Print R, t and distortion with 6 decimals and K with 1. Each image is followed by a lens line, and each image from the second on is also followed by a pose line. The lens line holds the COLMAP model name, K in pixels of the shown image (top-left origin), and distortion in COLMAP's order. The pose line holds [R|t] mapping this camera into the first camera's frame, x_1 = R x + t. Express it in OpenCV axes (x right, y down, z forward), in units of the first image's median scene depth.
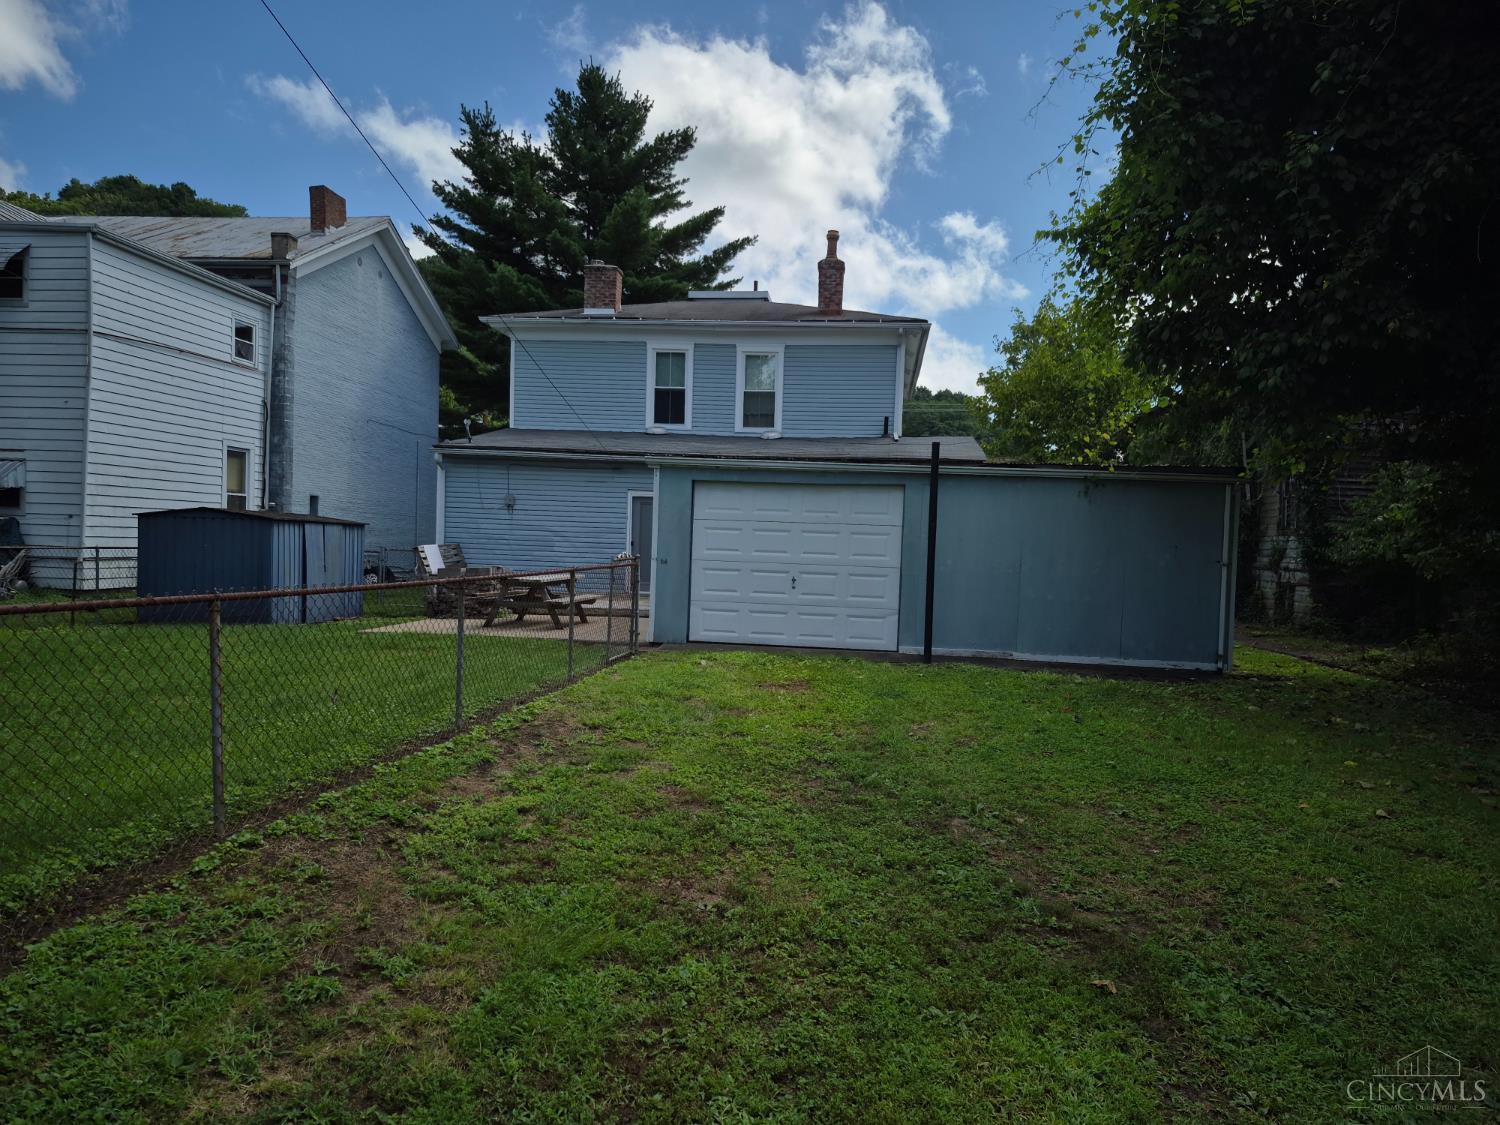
lens RADIAL K [[1008.0, 0, 751.1], [0, 1008.0, 564.6], [0, 0, 1]] dist [0.092824, -0.114949]
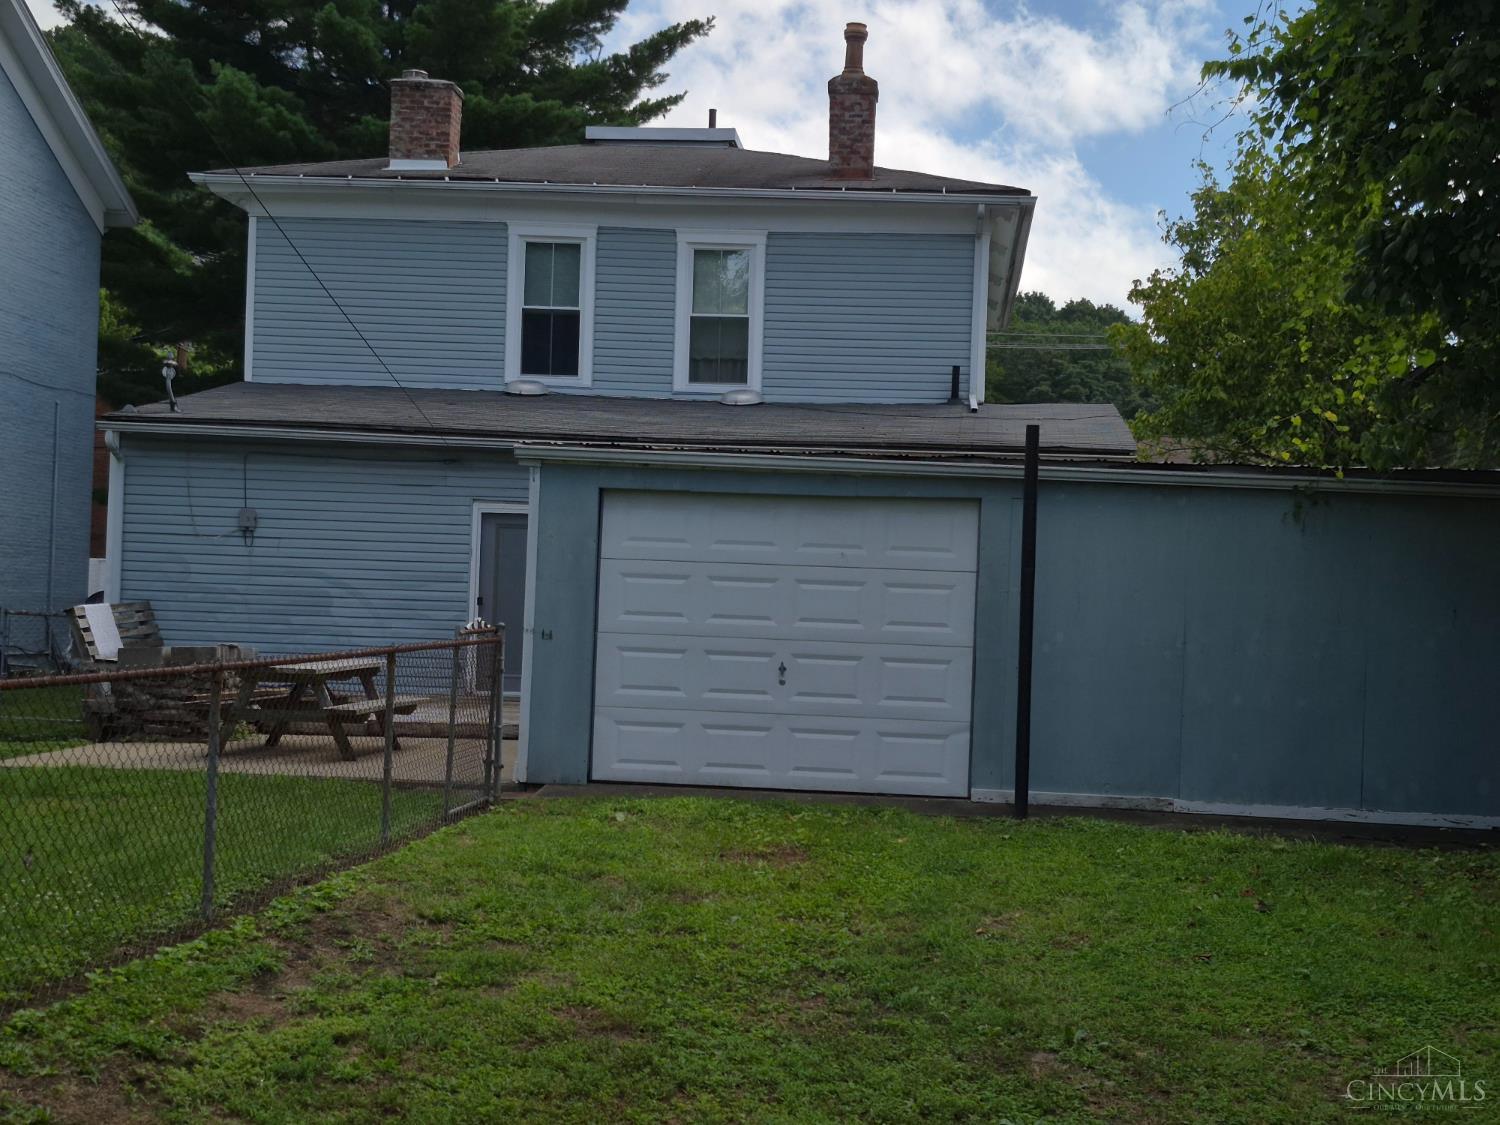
lens RADIAL K [[1040.0, 0, 744.8], [0, 1040.0, 556.3], [0, 0, 1]] dist [0.094467, -0.102893]
pose [[0.999803, 0.002964, 0.019620, 0.010620], [-0.001430, 0.996971, -0.077760, -0.001678], [-0.019791, 0.077717, 0.996779, 0.433916]]
